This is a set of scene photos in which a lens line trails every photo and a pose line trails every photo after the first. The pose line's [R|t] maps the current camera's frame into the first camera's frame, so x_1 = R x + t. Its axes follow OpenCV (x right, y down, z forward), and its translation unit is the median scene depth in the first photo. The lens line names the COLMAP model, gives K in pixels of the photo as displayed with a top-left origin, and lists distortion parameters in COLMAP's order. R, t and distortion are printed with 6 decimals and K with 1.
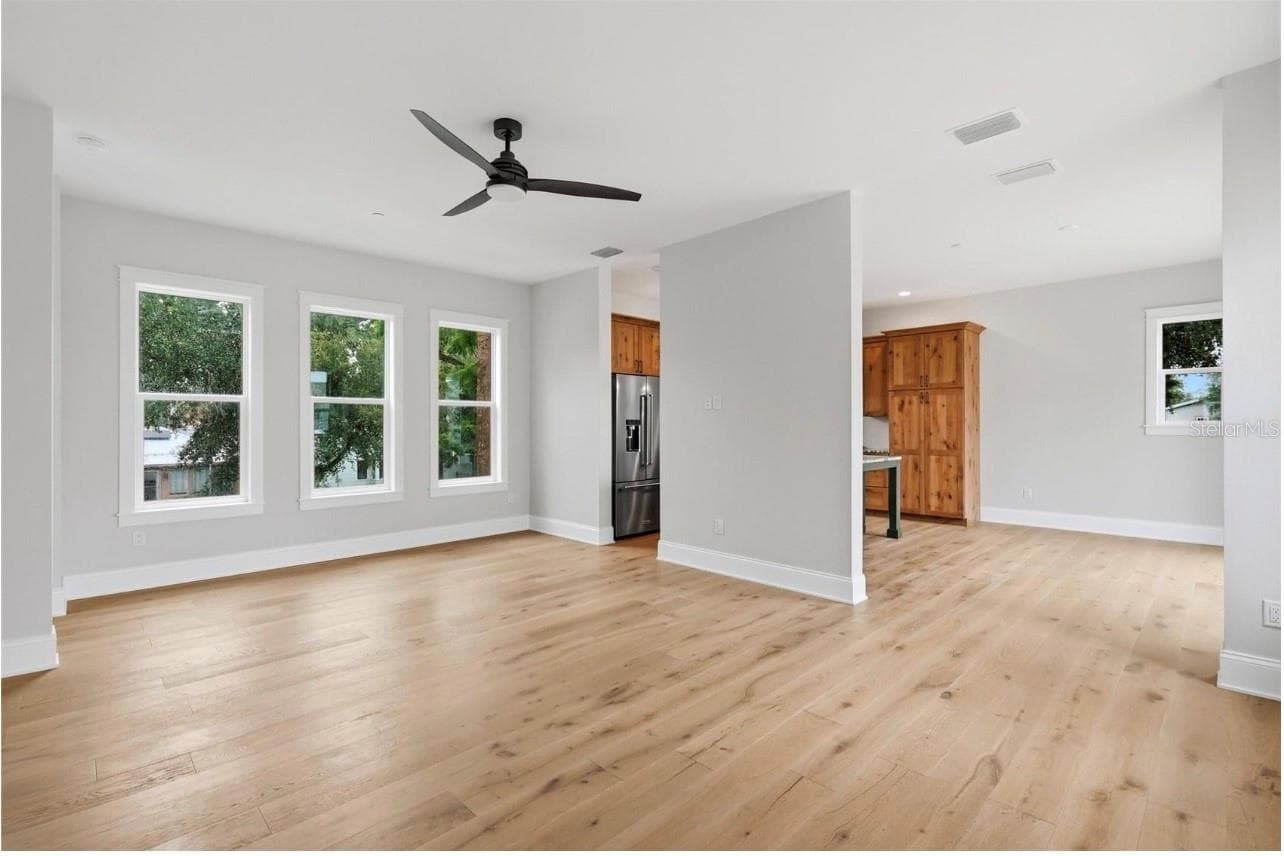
lens RADIAL K [[583.0, 0, 650.3], [0, 583.0, 427.2], [0, 0, 1]] dist [0.002220, -0.000137]
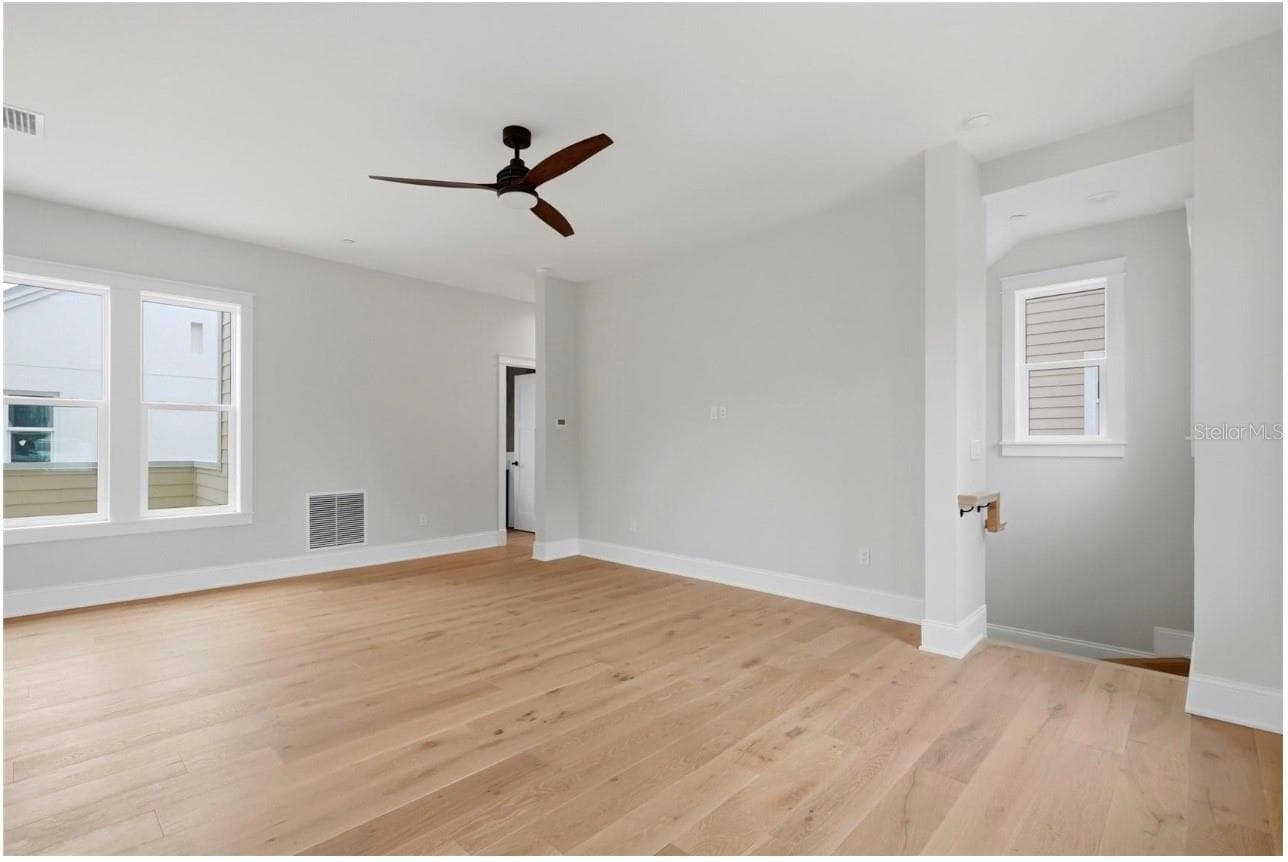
lens RADIAL K [[584.8, 0, 638.3], [0, 584.8, 443.4], [0, 0, 1]] dist [0.002220, -0.000137]
pose [[-0.999925, 0.002414, -0.012002, -0.189857], [0.002325, 0.999970, 0.007353, 0.005248], [0.012020, 0.007325, -0.999901, 0.862493]]
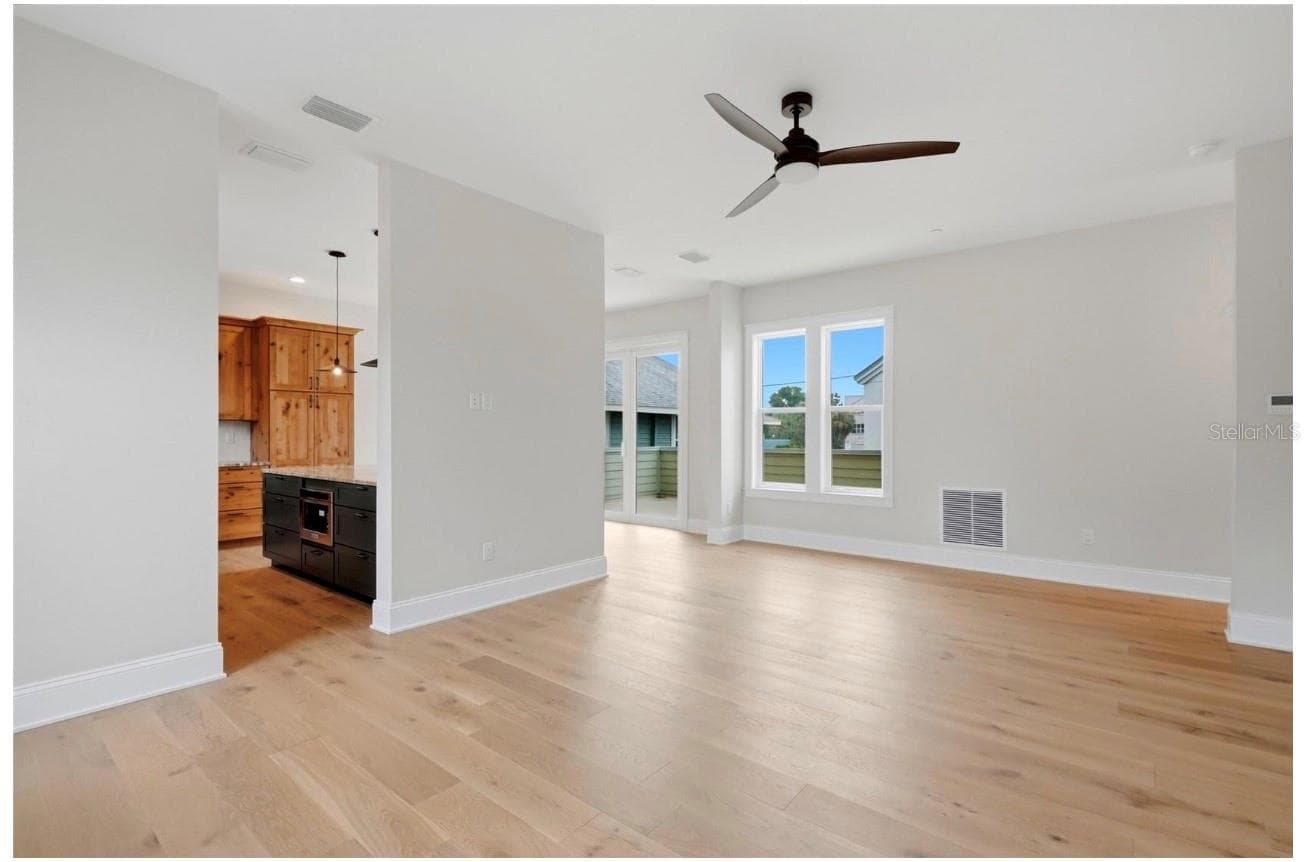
lens RADIAL K [[584.8, 0, 655.4], [0, 584.8, 429.1], [0, 0, 1]] dist [-0.004497, -0.000301]
pose [[-0.094909, 0.010693, 0.995428, -0.492063], [0.004234, 0.999938, -0.010338, 0.004696], [-0.995477, 0.003233, -0.094949, 0.563425]]
